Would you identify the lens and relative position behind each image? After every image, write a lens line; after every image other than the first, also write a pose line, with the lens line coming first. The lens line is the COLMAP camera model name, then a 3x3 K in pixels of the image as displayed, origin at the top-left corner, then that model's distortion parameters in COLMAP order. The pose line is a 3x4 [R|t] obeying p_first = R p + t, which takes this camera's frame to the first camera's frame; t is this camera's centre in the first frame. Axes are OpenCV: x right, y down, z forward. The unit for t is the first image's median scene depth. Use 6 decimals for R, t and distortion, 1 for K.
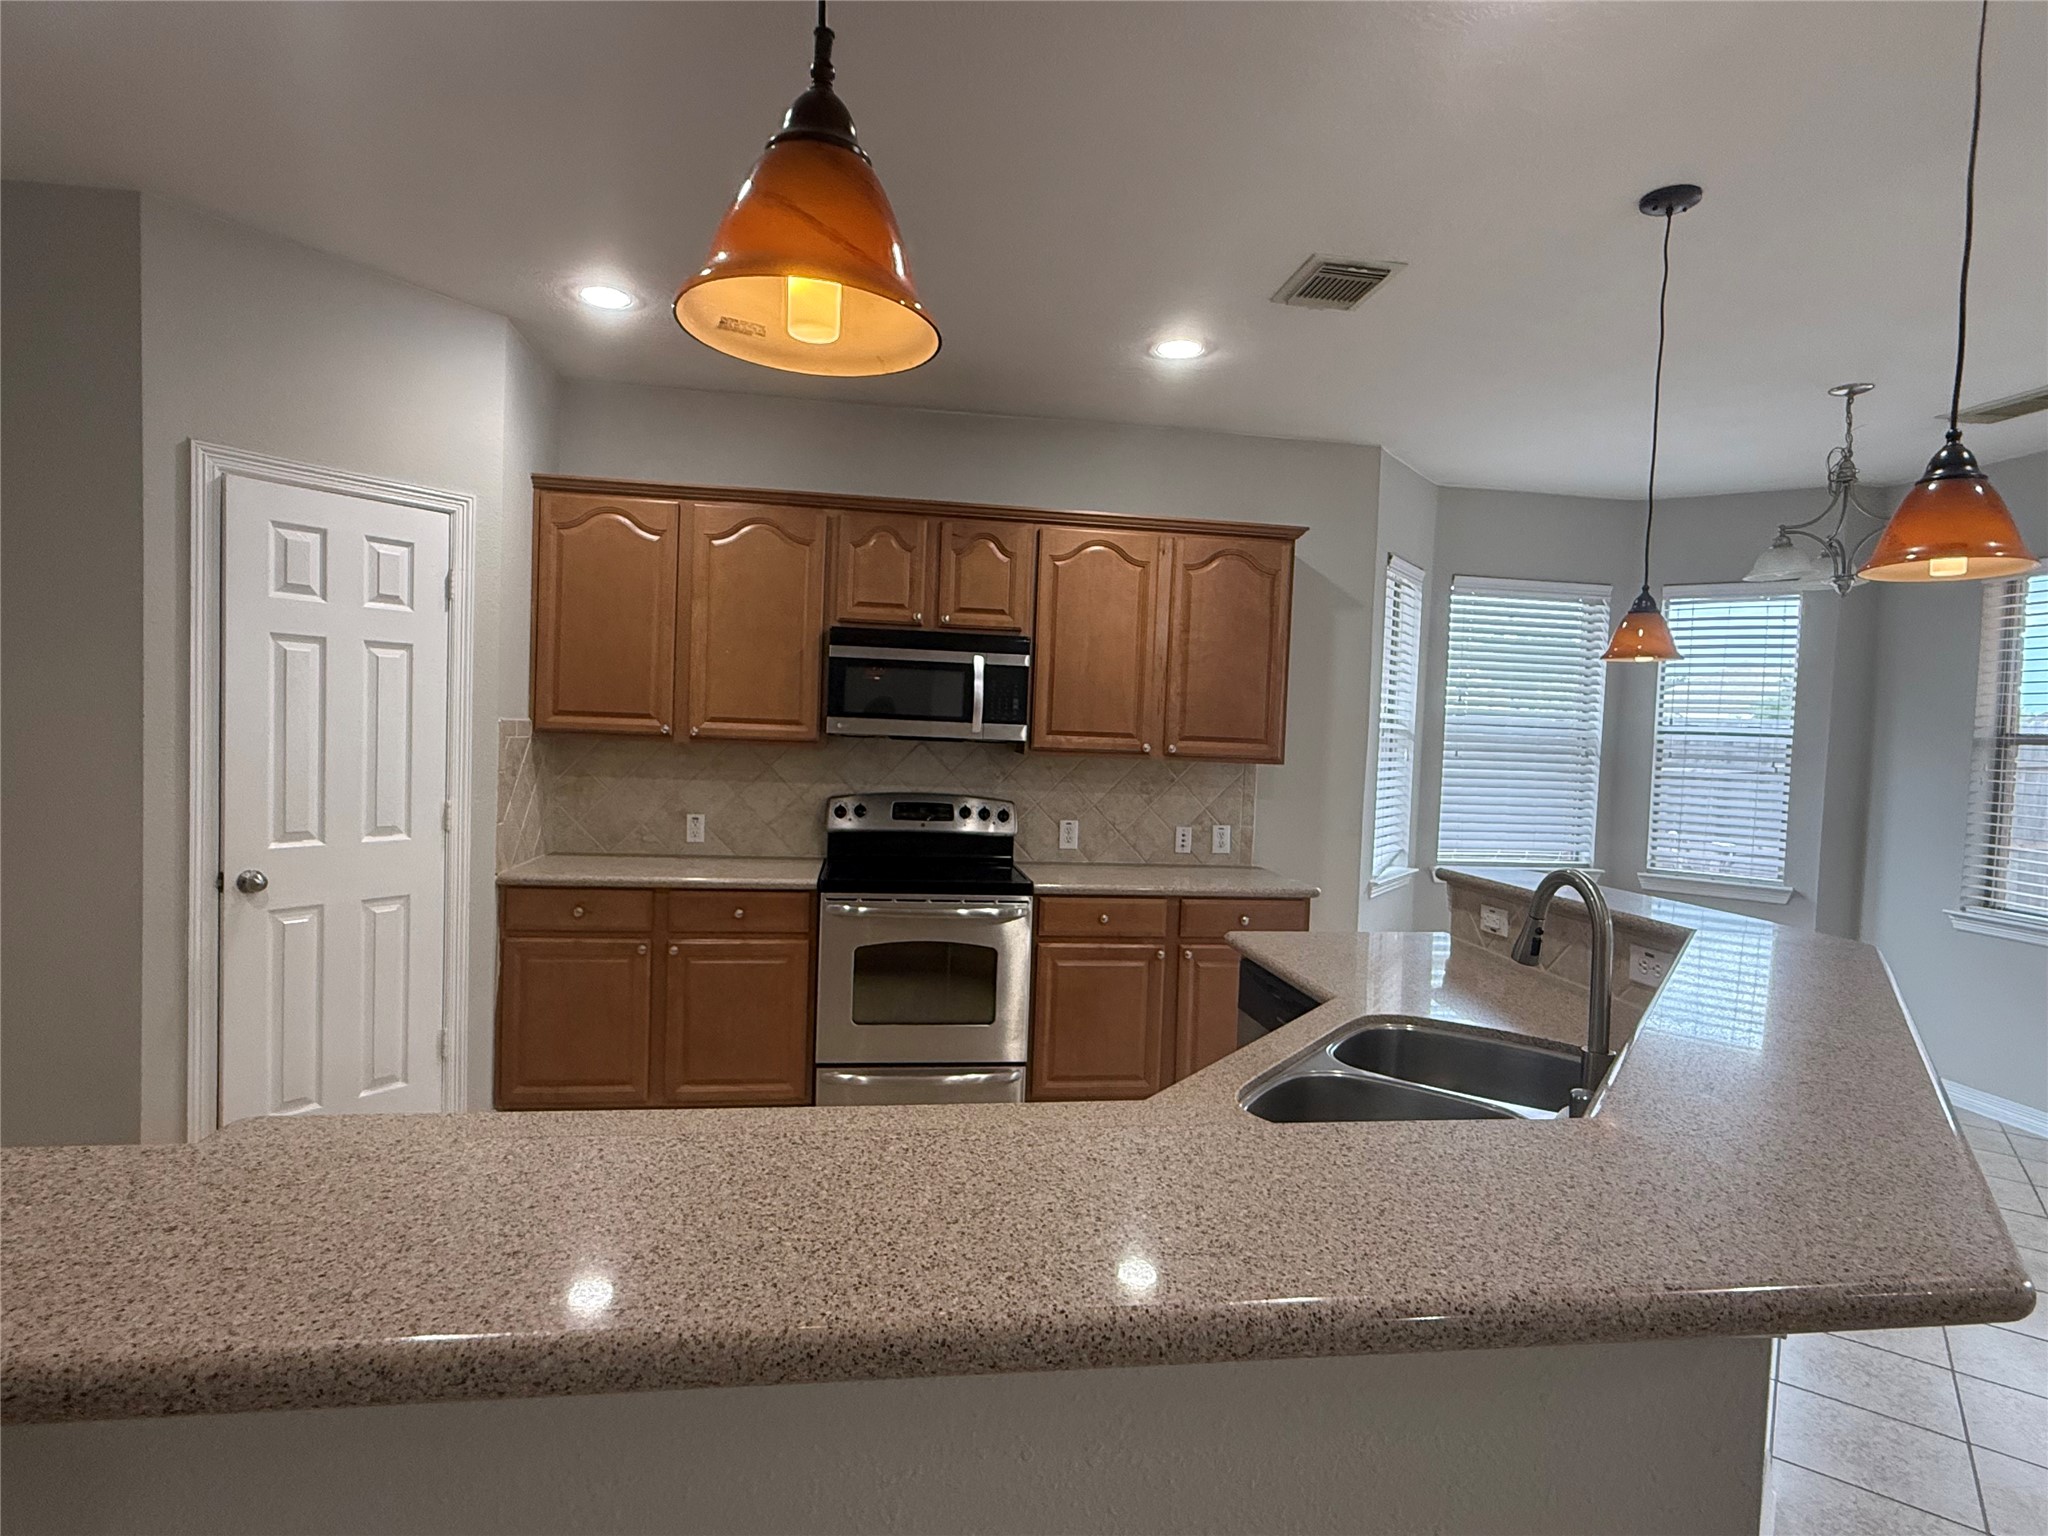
lens RADIAL K [[1068.7, 0, 1024.0], [0, 1068.7, 768.0], [0, 0, 1]] dist [0.032514, -0.038120]
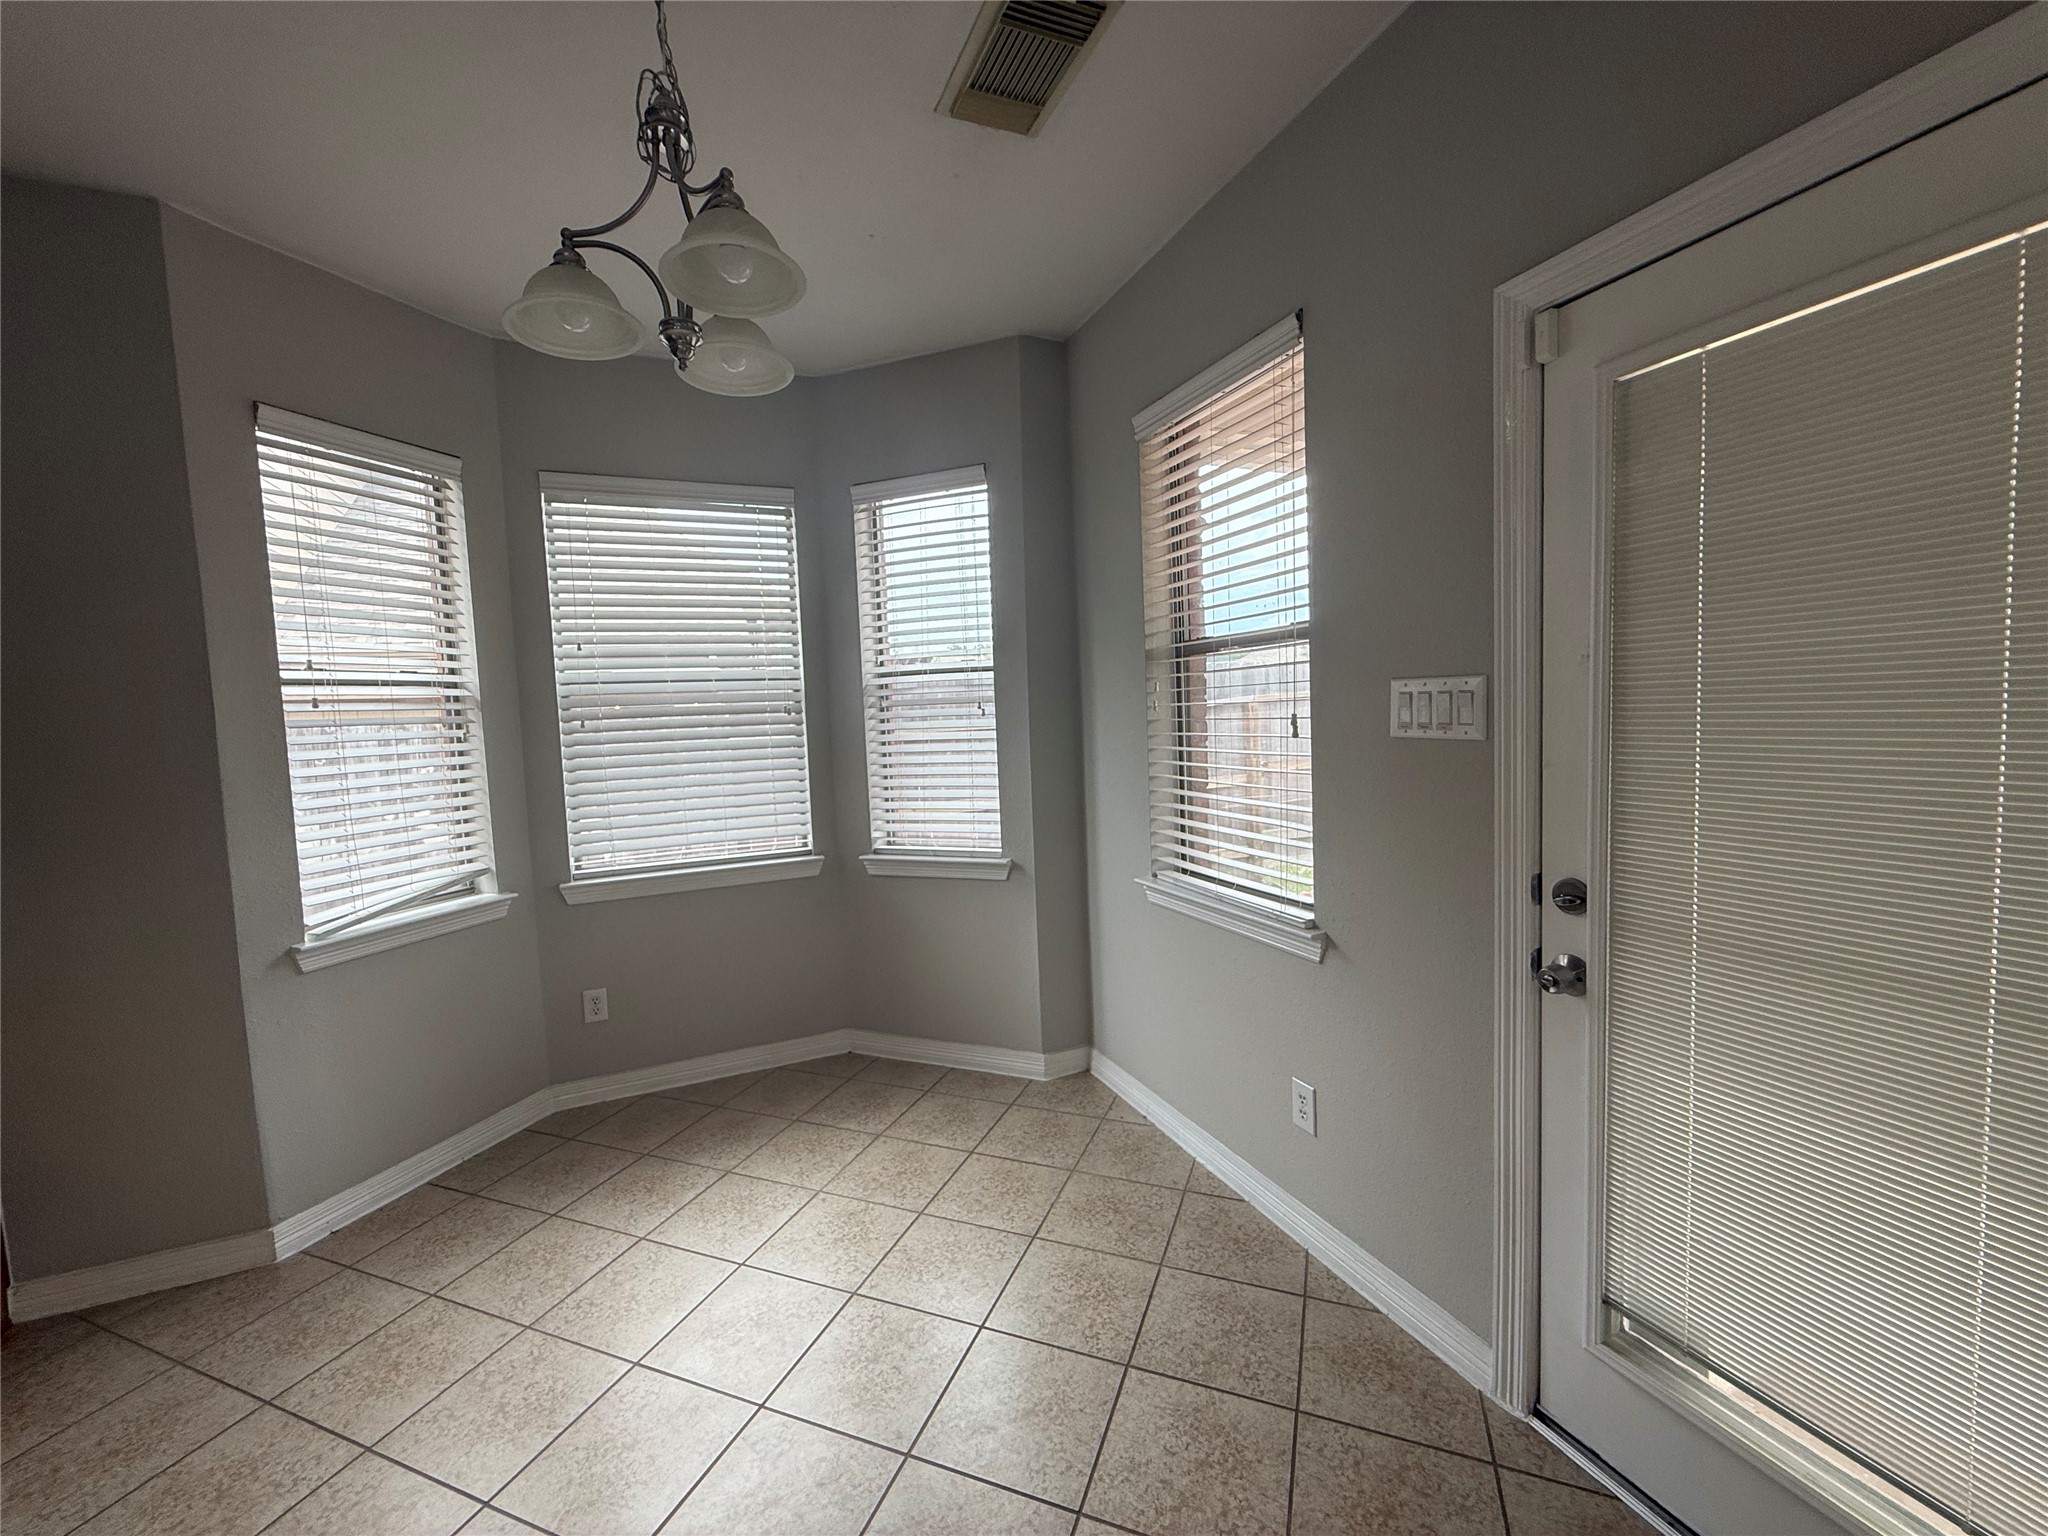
lens RADIAL K [[819.4, 0, 1024.0], [0, 819.4, 768.0], [0, 0, 1]] dist [0.000753, -0.000202]
pose [[0.960741, -0.095050, 0.260658, 0.621097], [0.086714, 0.995291, 0.043324, 0.021336], [-0.263549, -0.019020, 0.964459, 0.449025]]
